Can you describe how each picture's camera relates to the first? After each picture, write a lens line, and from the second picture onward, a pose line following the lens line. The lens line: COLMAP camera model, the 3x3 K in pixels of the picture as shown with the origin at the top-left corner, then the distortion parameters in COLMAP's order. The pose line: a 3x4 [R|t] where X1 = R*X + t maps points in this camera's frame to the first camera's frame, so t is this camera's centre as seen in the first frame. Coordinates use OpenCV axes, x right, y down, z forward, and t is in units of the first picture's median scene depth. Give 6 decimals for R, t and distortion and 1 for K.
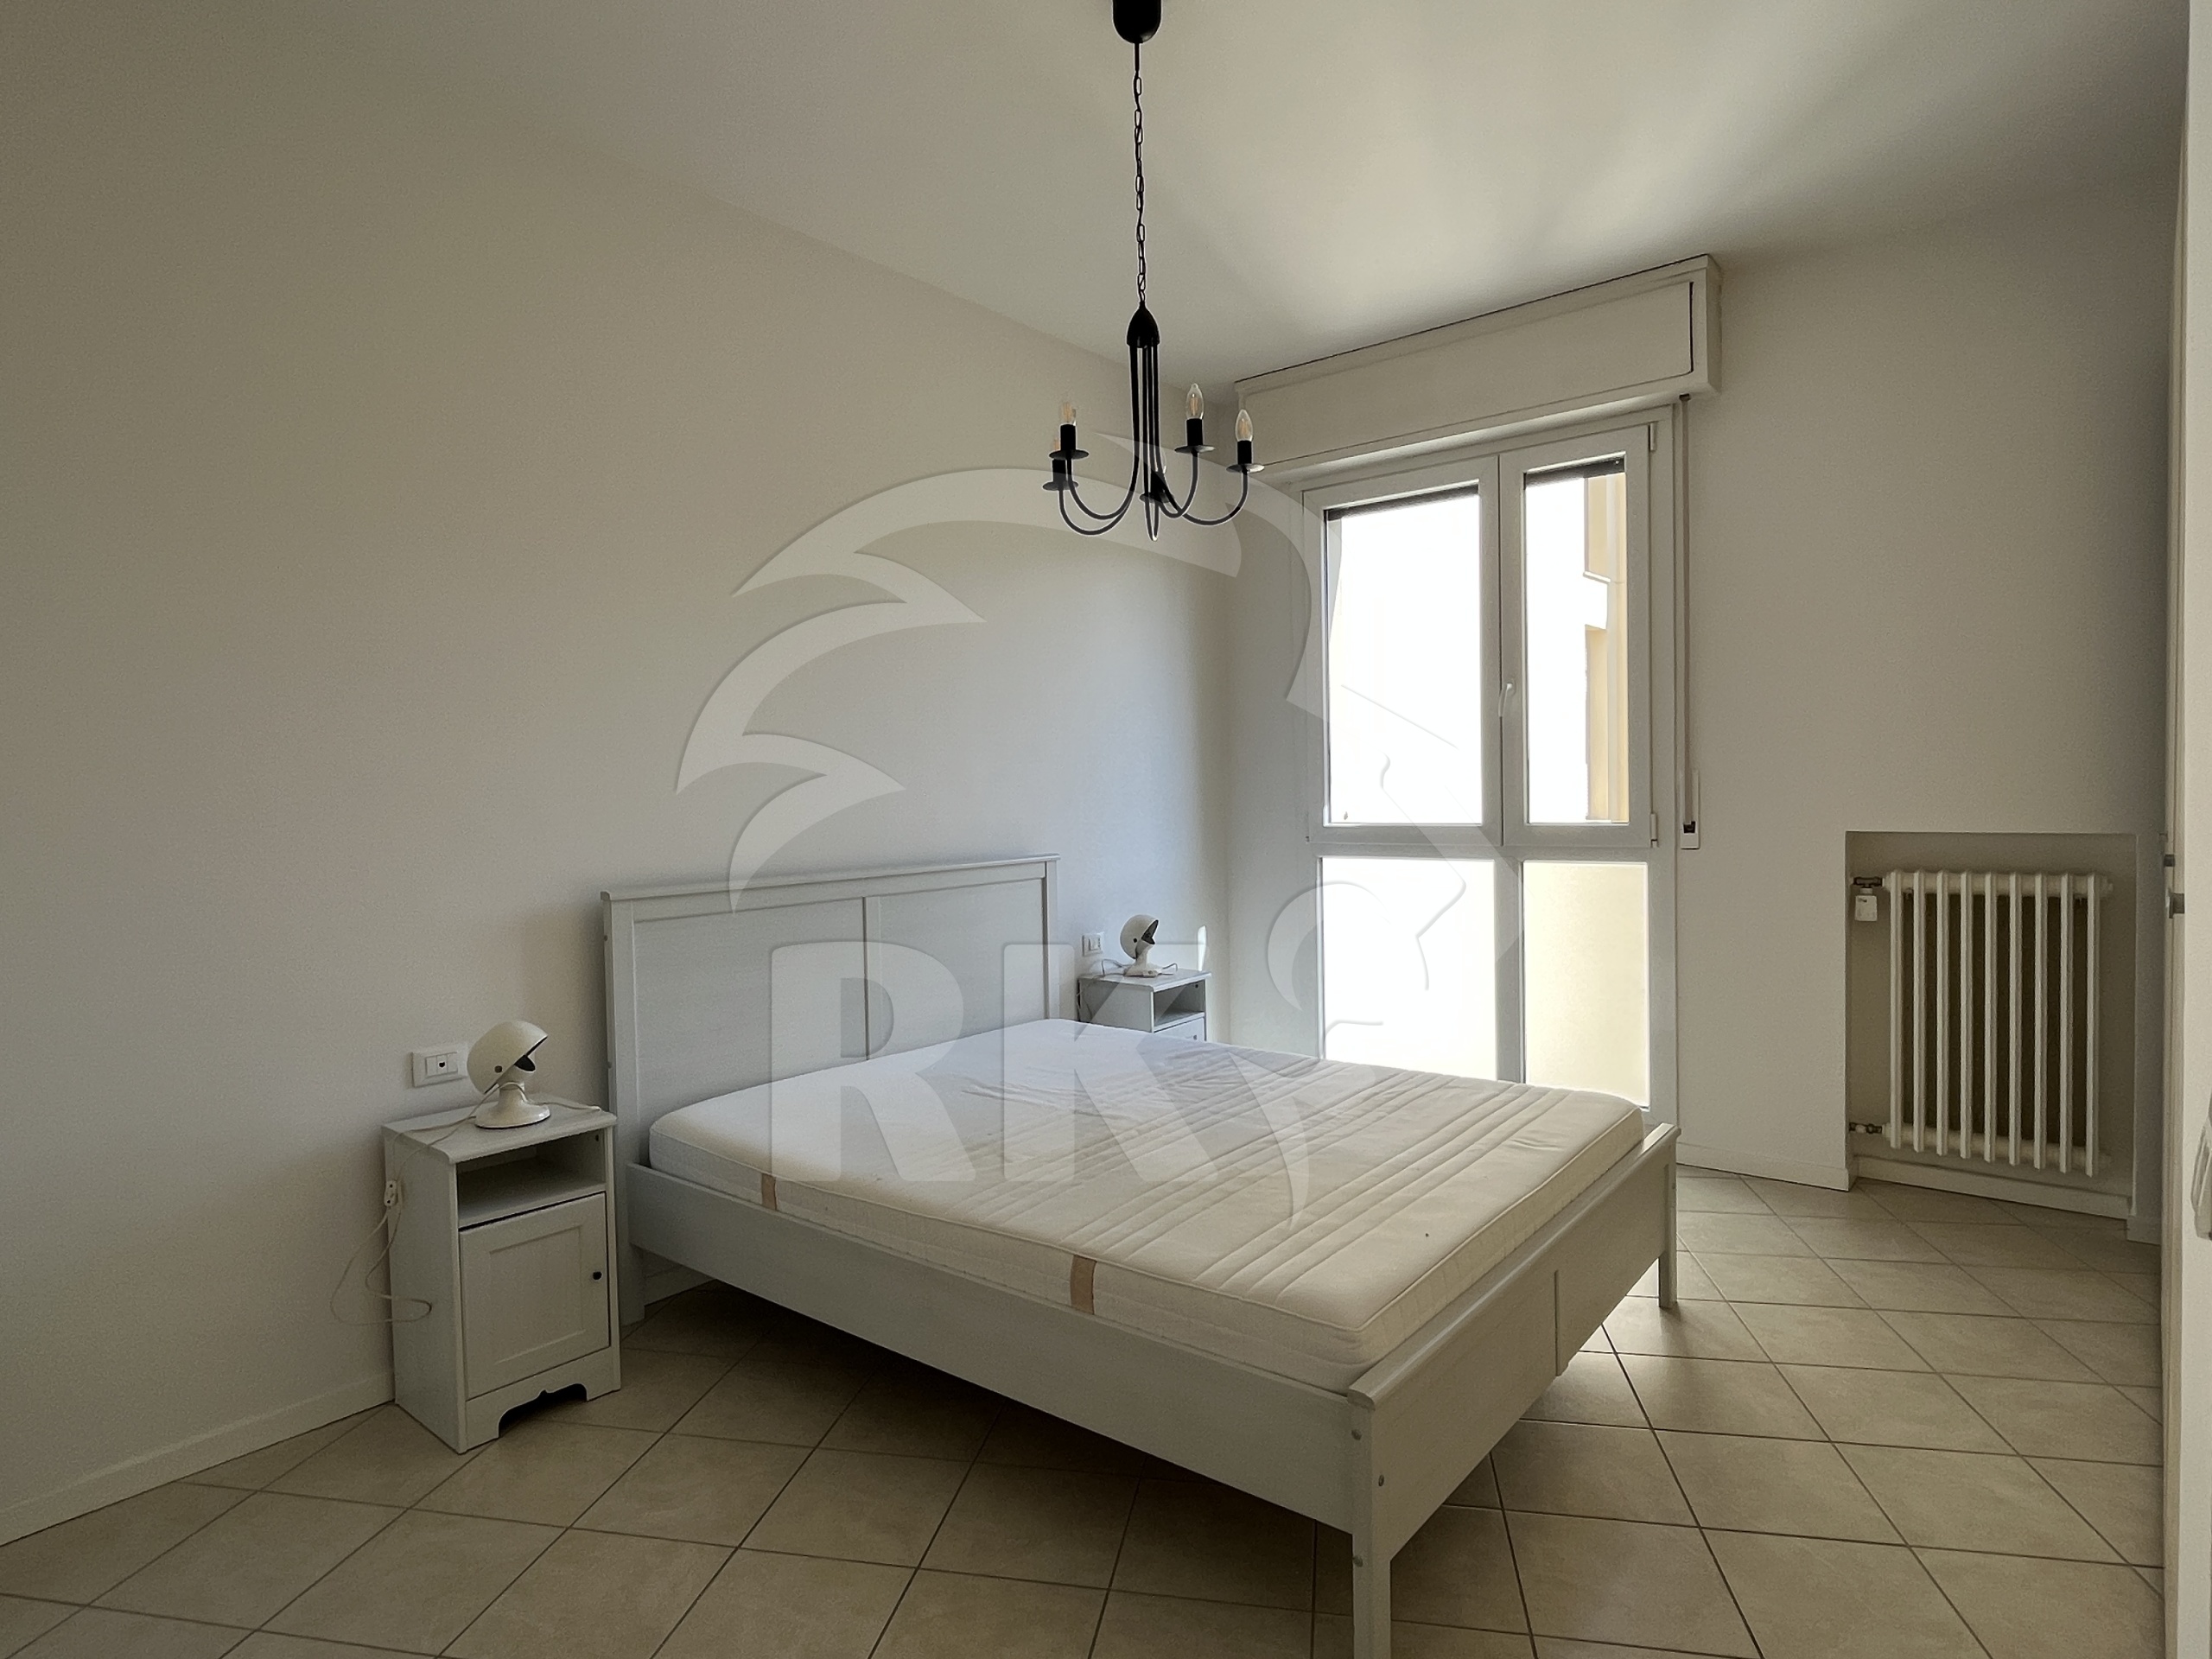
lens RADIAL K [[1230.1, 0, 1100.3], [0, 1230.1, 832.8], [0, 0, 1]] dist [0.006007, 0.000544]
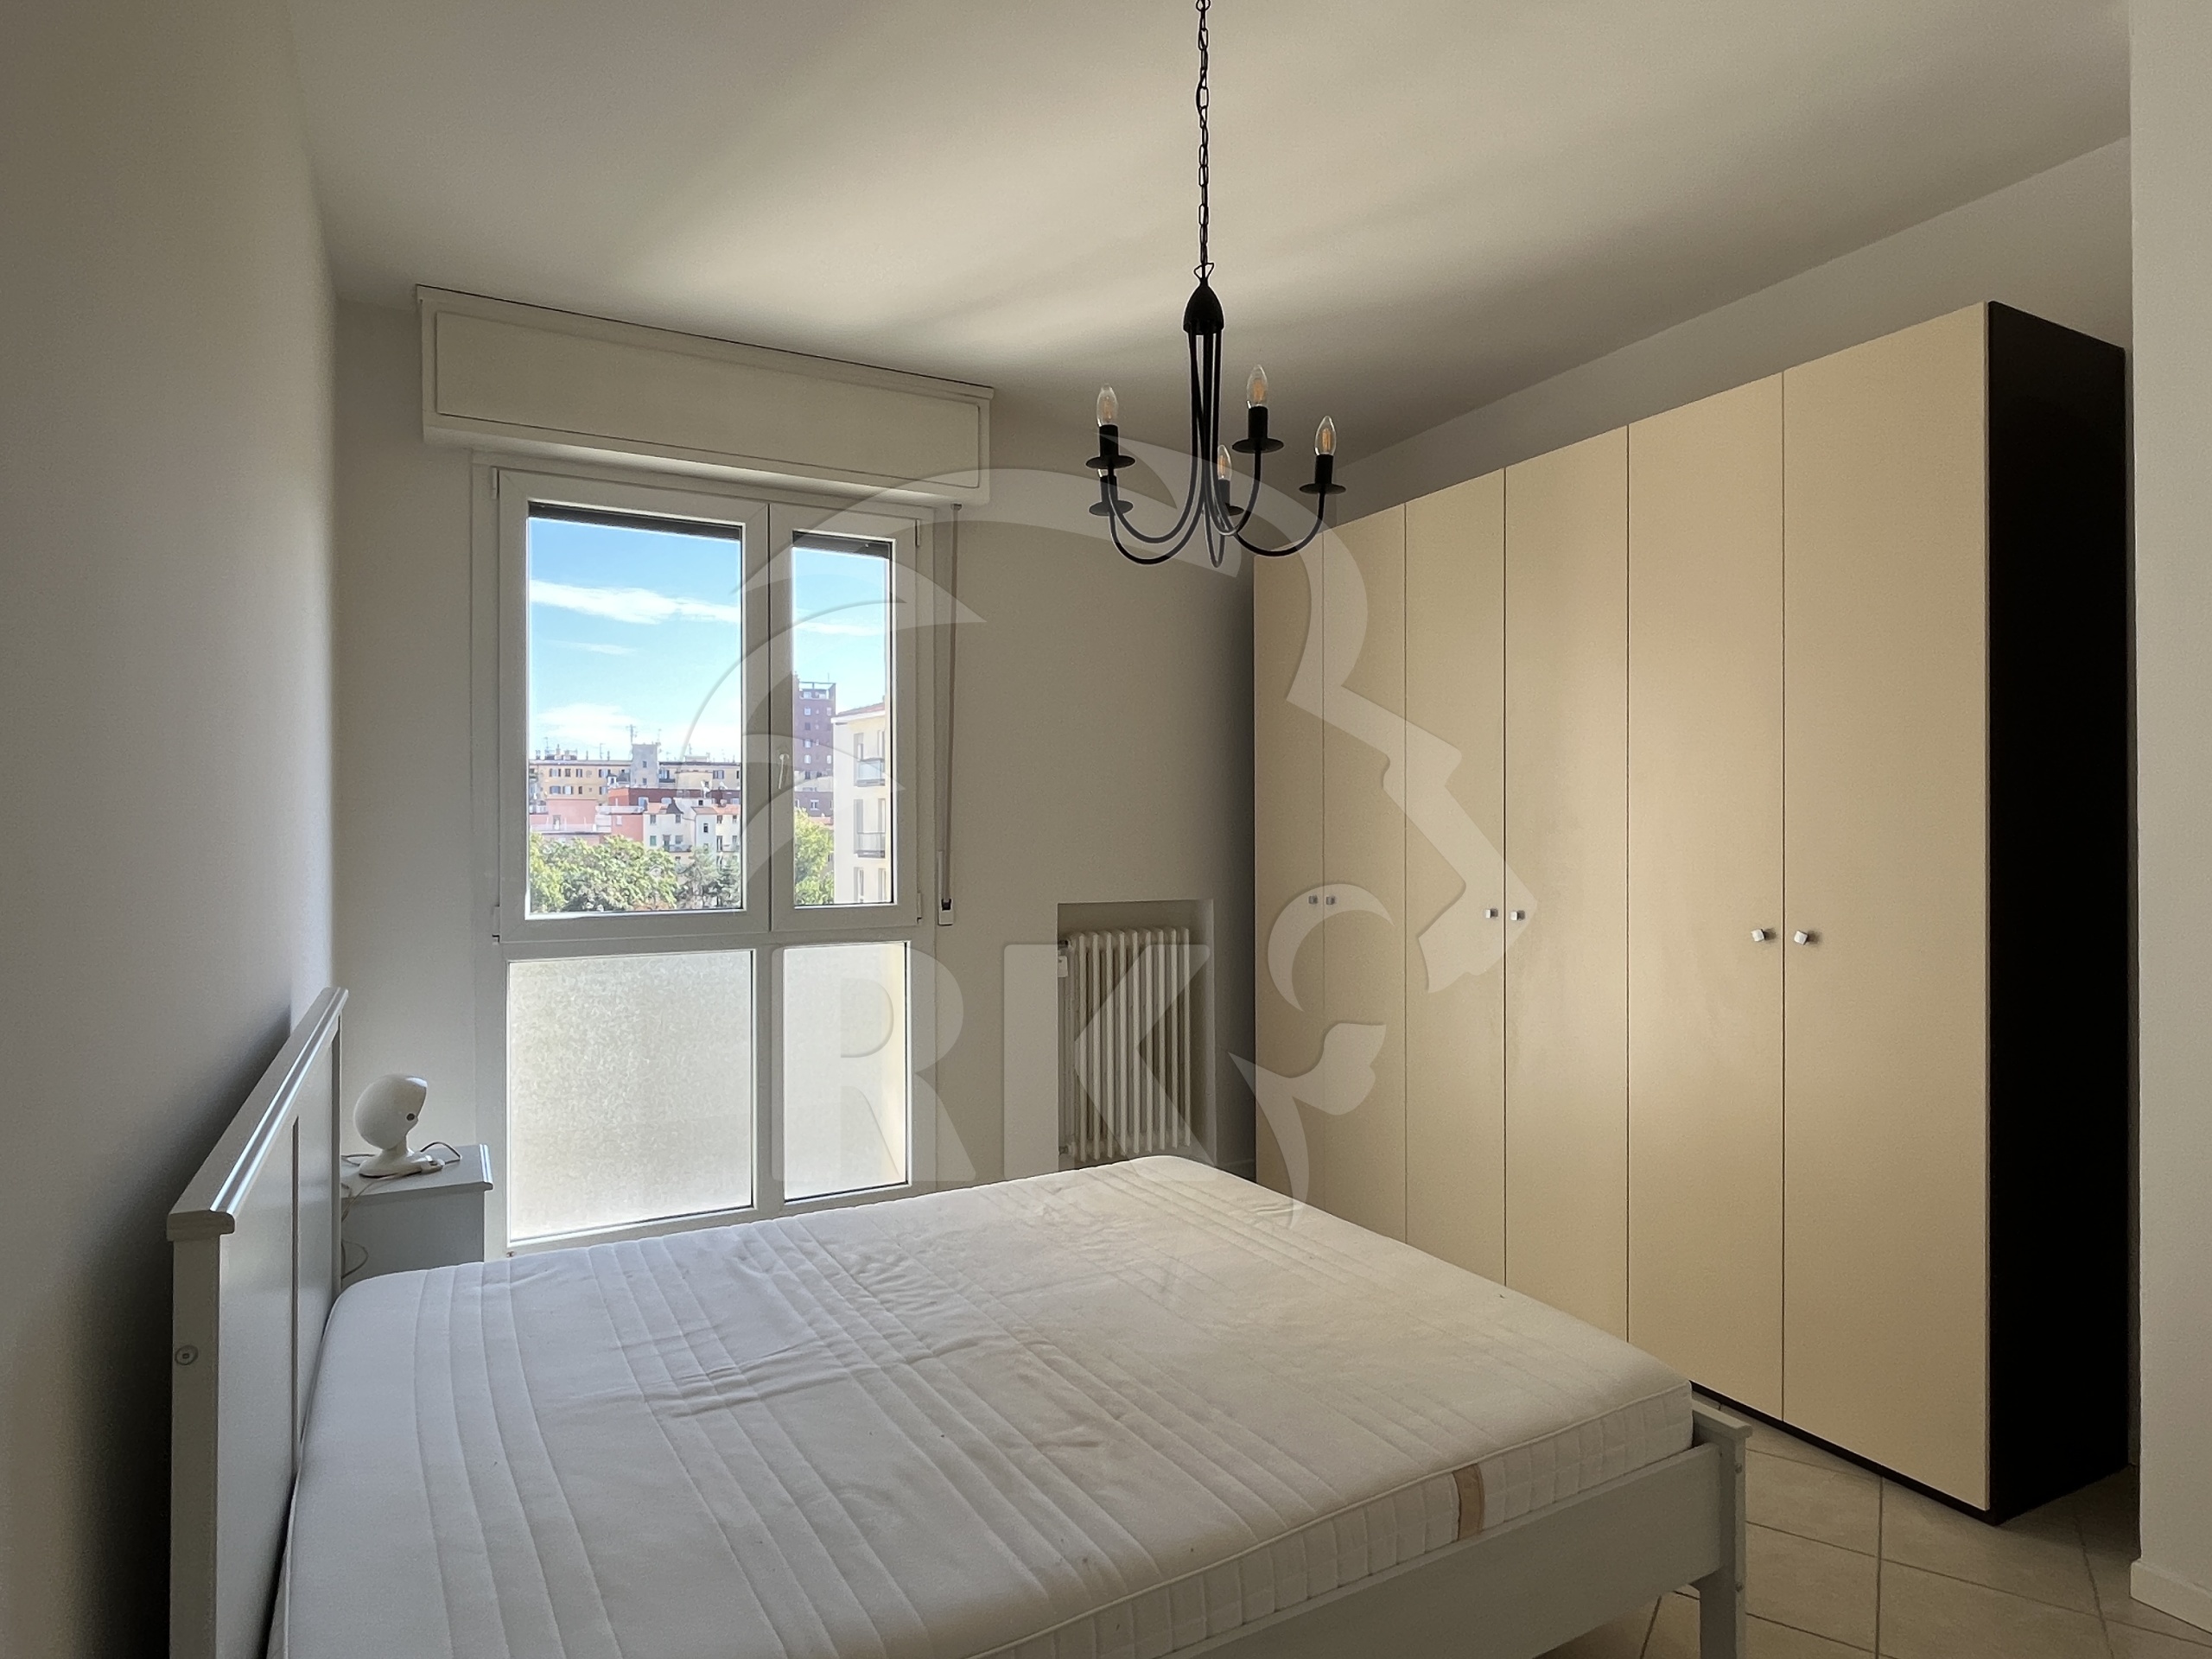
lens RADIAL K [[1230.1, 0, 1106.6], [0, 1230.1, 822.0], [0, 0, 1]] dist [0.006007, 0.000544]
pose [[0.376763, 0.027532, 0.925901, -0.429889], [0.034825, 0.998431, -0.043859, -0.023064], [-0.925655, 0.048769, 0.375213, 0.449513]]
